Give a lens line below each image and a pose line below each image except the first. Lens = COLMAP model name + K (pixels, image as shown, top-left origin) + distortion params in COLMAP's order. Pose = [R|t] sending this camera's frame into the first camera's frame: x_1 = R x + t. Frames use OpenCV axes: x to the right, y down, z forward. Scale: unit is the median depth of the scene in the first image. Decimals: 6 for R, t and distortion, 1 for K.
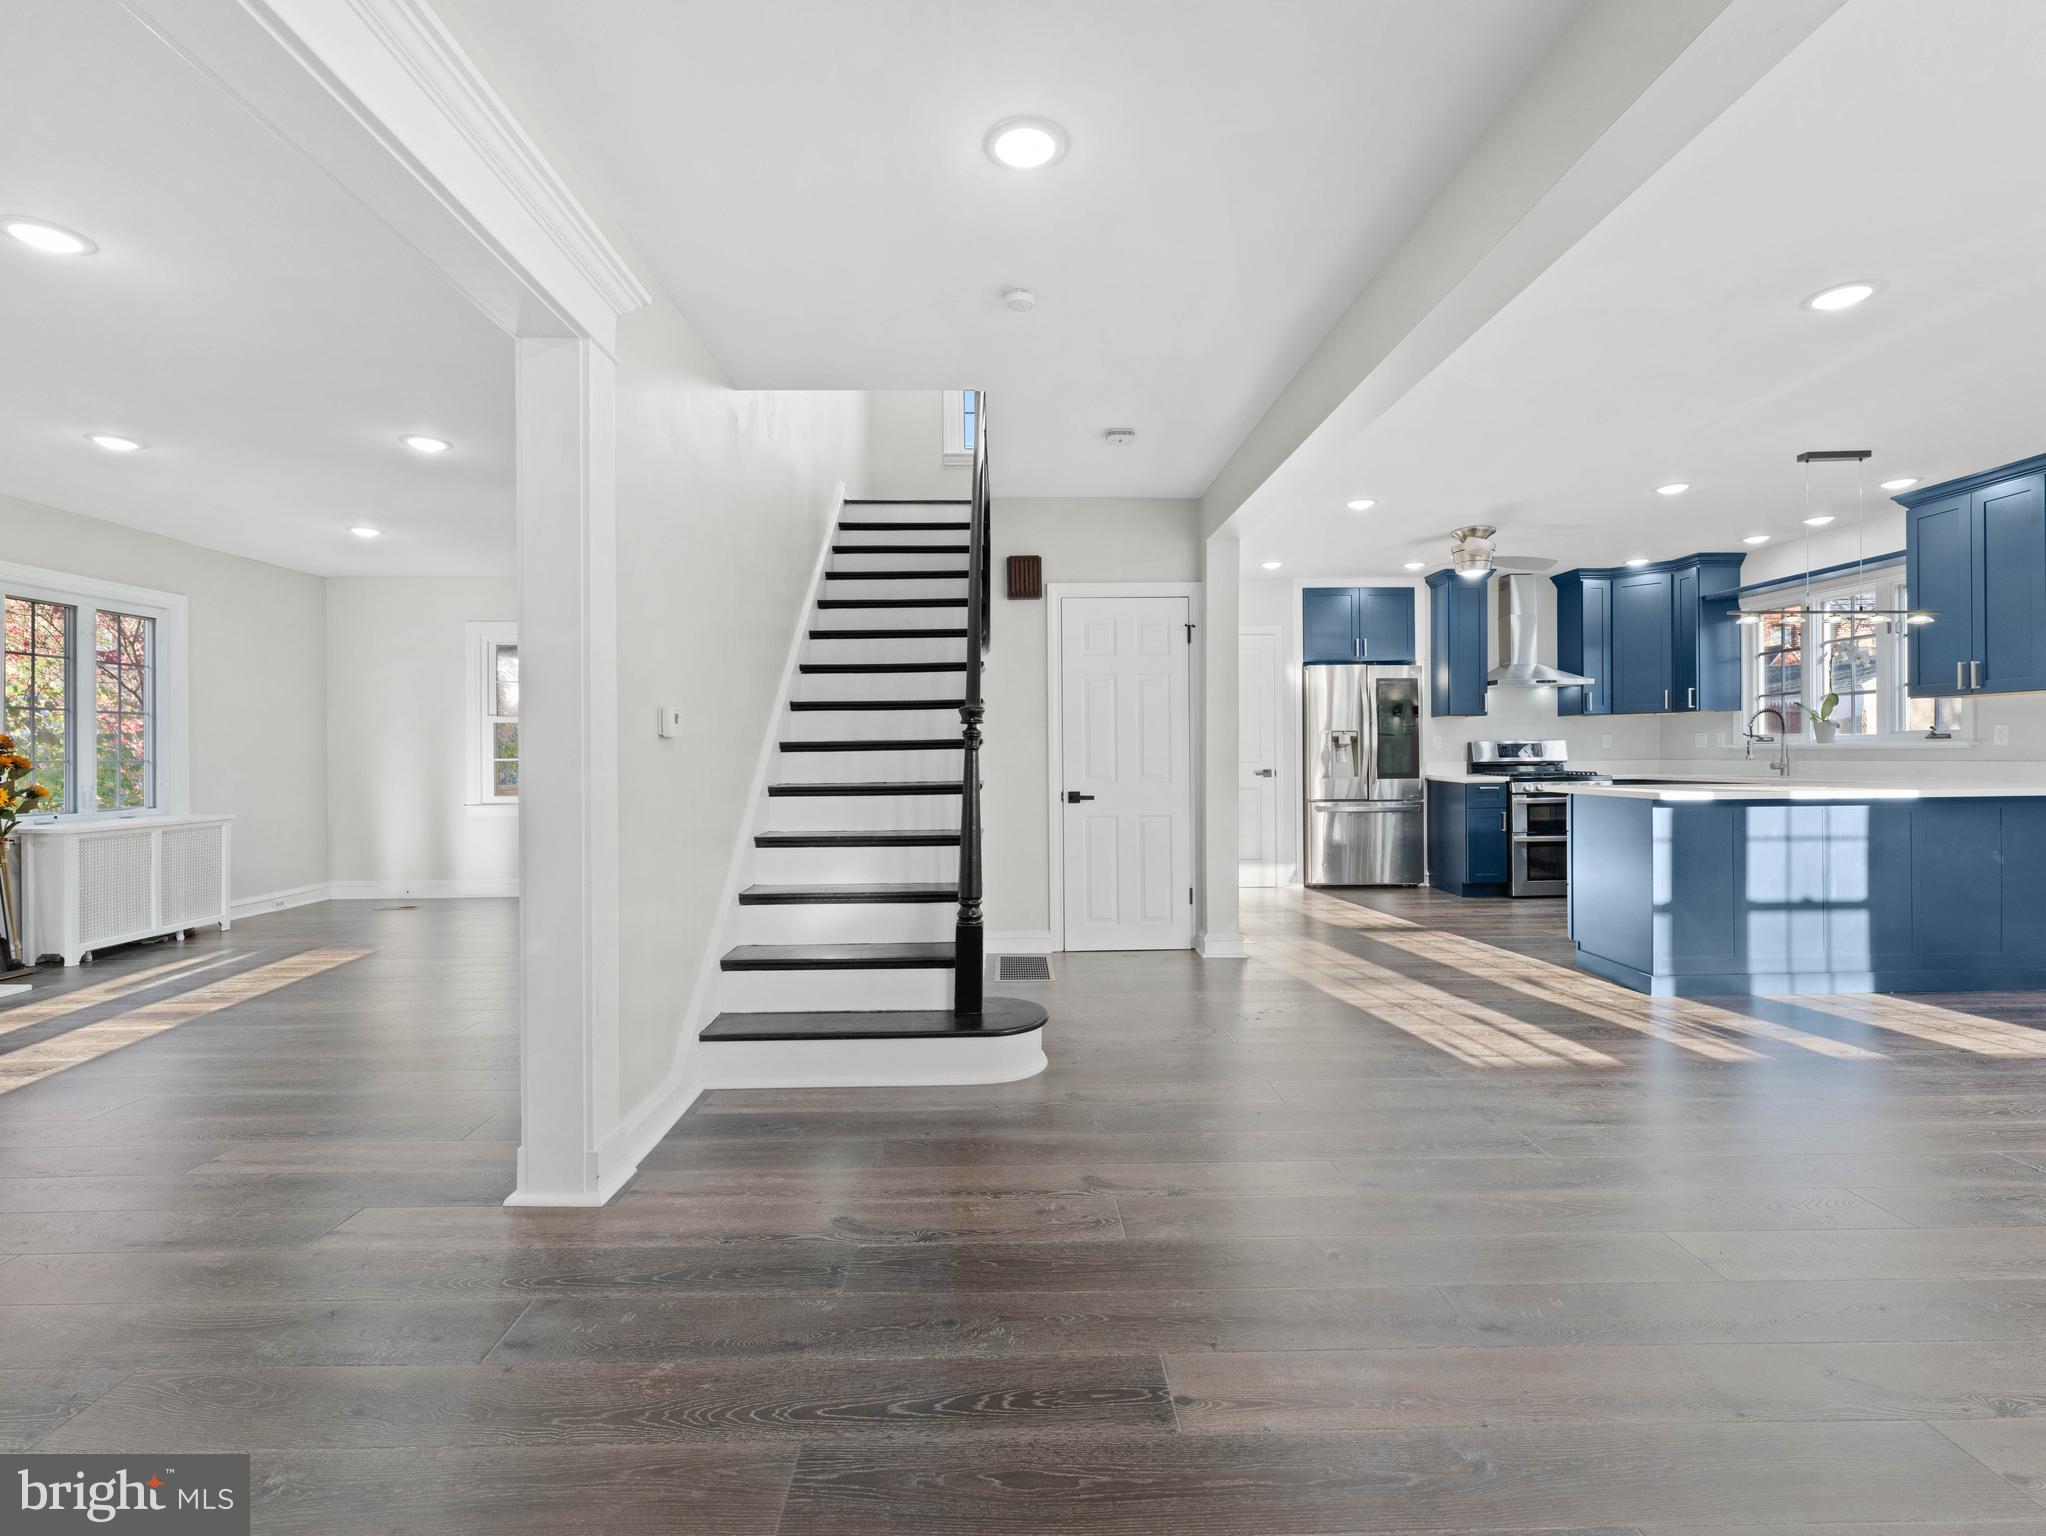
lens RADIAL K [[921.2, 0, 1019.4], [0, 921.2, 753.1], [0, 0, 1]] dist [-0.000383, 0.001252]
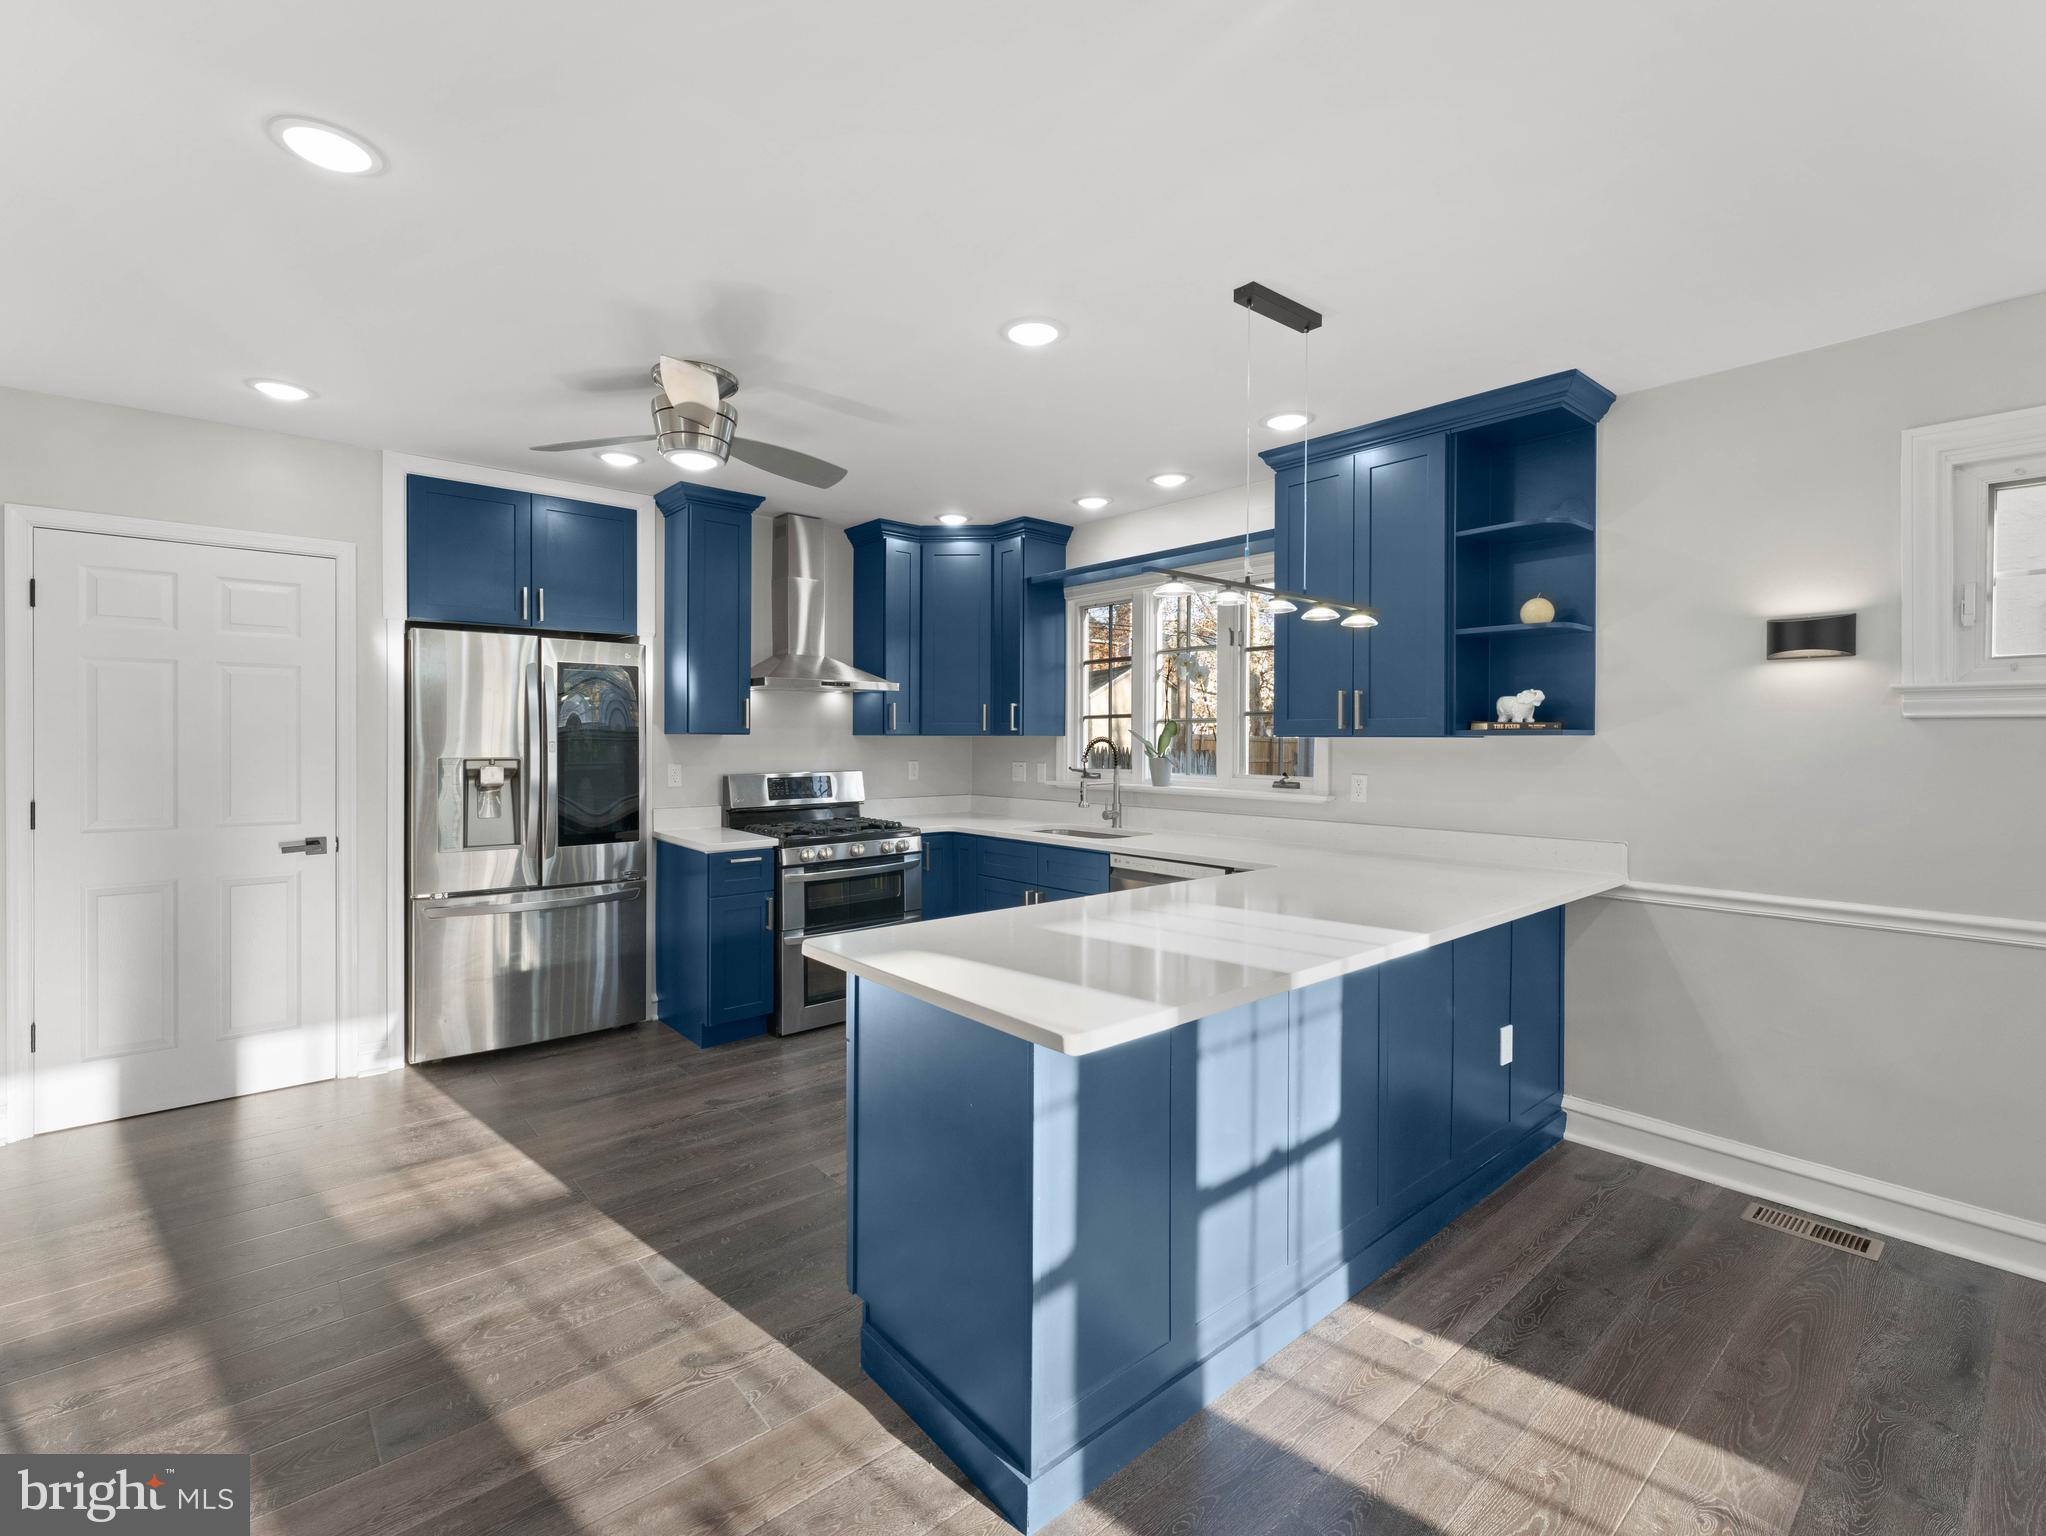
lens RADIAL K [[921.2, 0, 1031.4], [0, 921.2, 749.3], [0, 0, 1]] dist [-0.000383, 0.001252]
pose [[0.757027, 0.004535, 0.653368, 0.250639], [-0.008918, 0.999954, 0.003392, -0.034744], [-0.653323, -0.008395, 0.757033, 0.415966]]
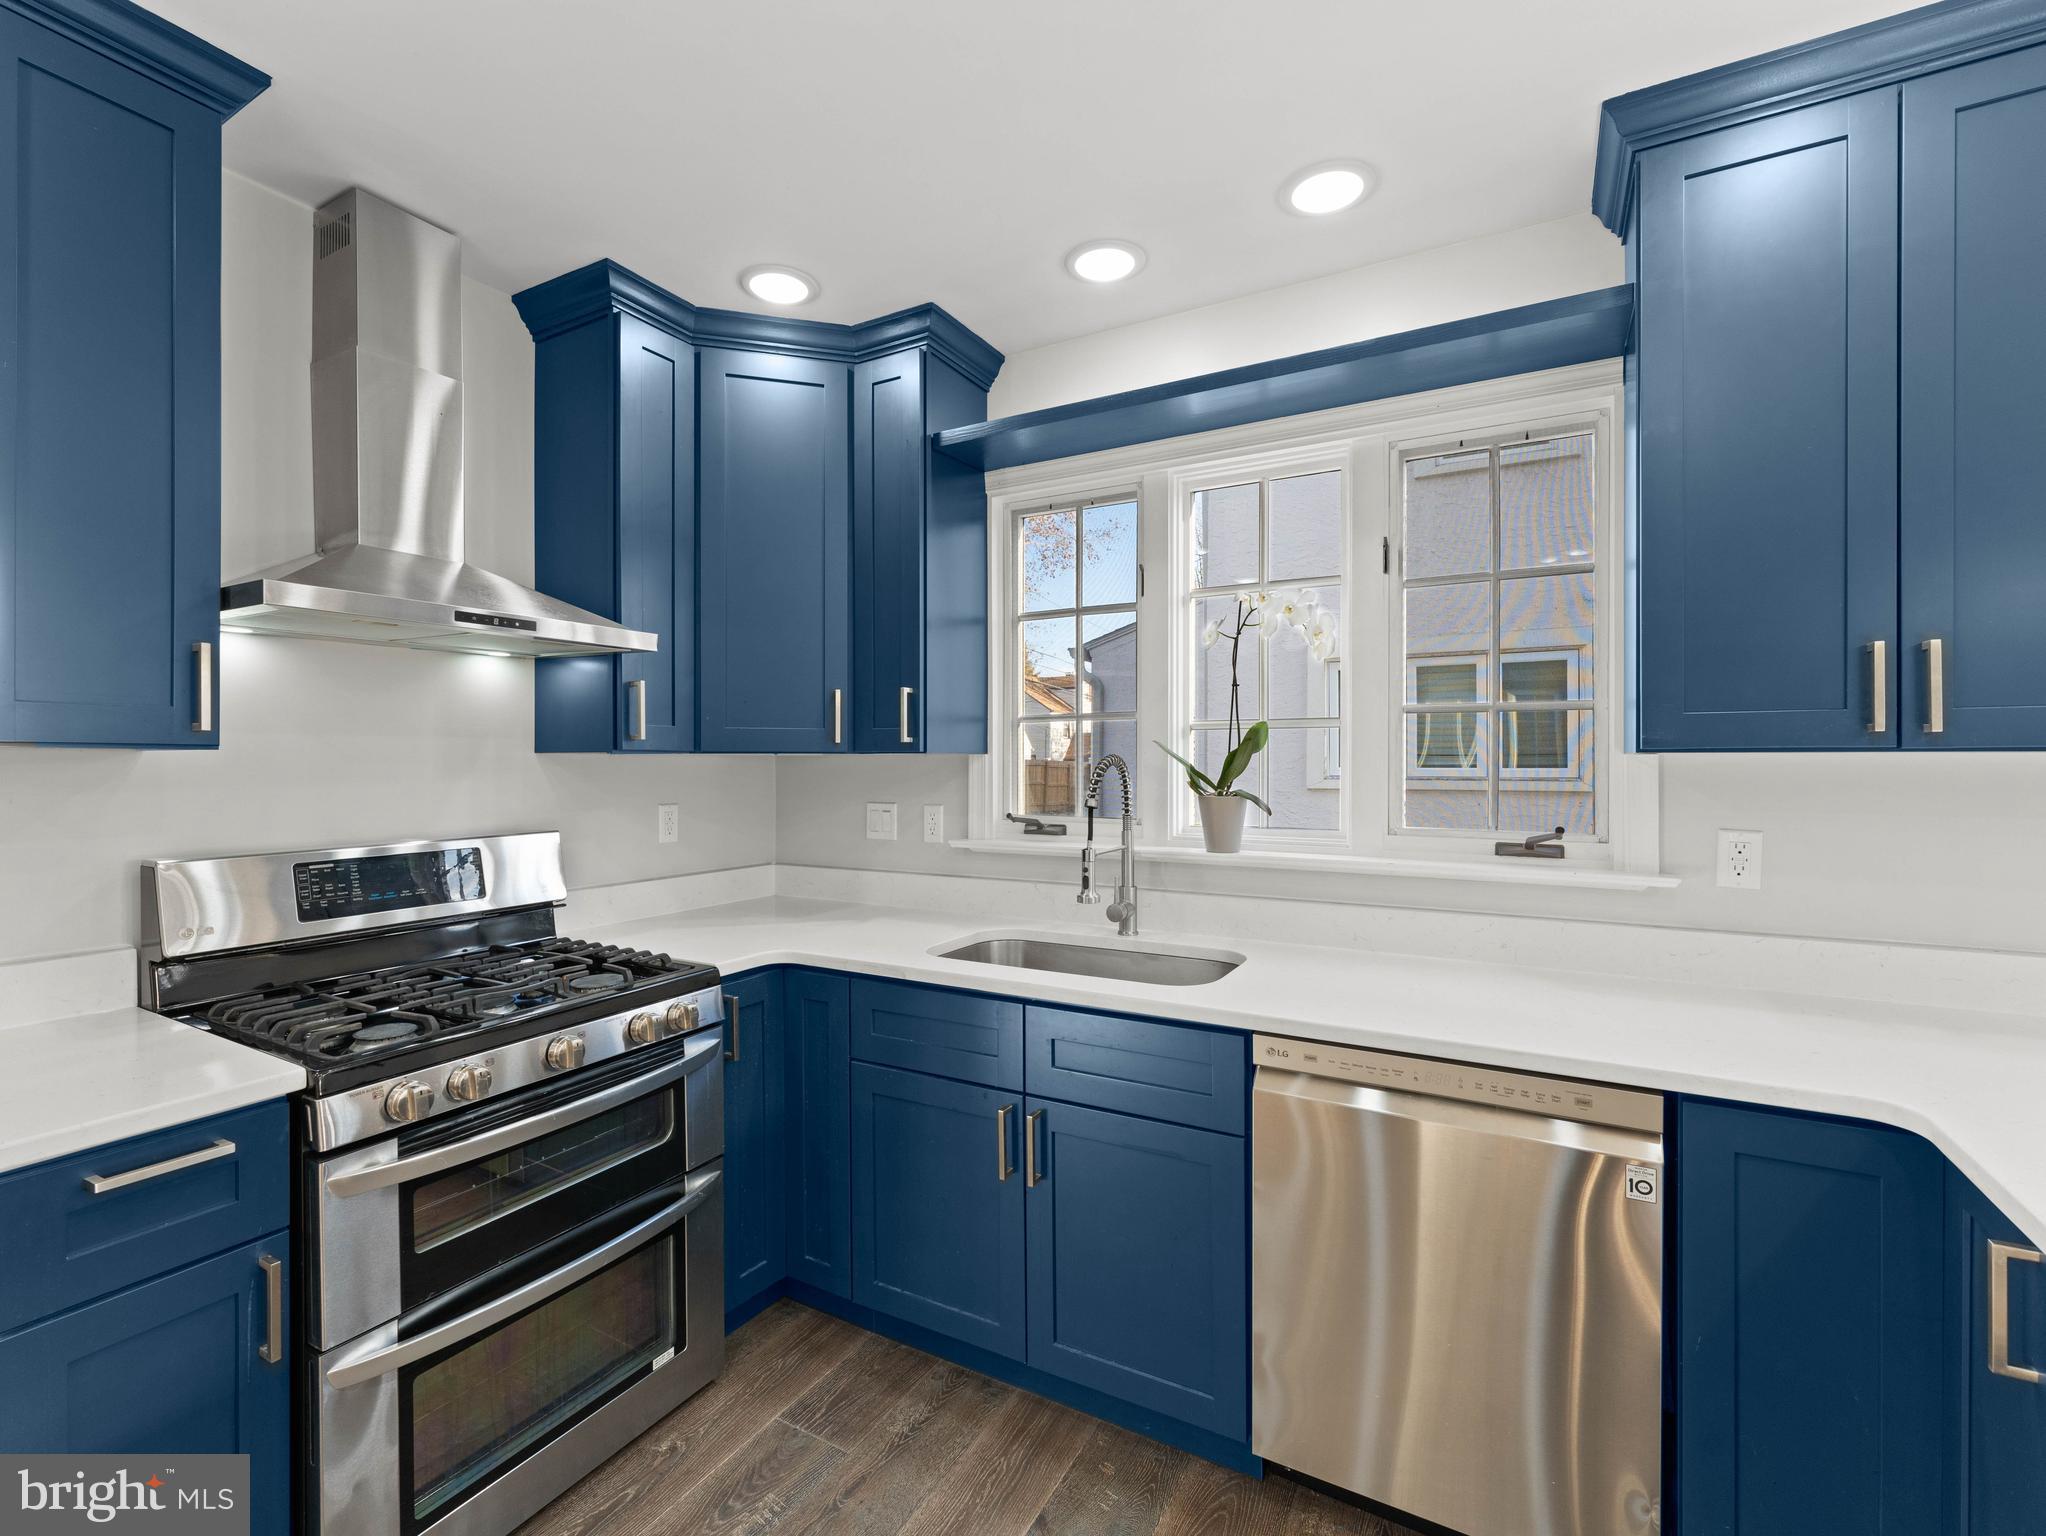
lens RADIAL K [[921.2, 0, 1023.7], [0, 921.2, 764.9], [0, 0, 1]] dist [-0.000383, 0.001252]
pose [[0.507524, 0.004342, 0.861627, 0.419476], [-0.002086, 0.999991, -0.003811, -0.036940], [-0.861635, 0.000137, 0.507528, 0.732815]]
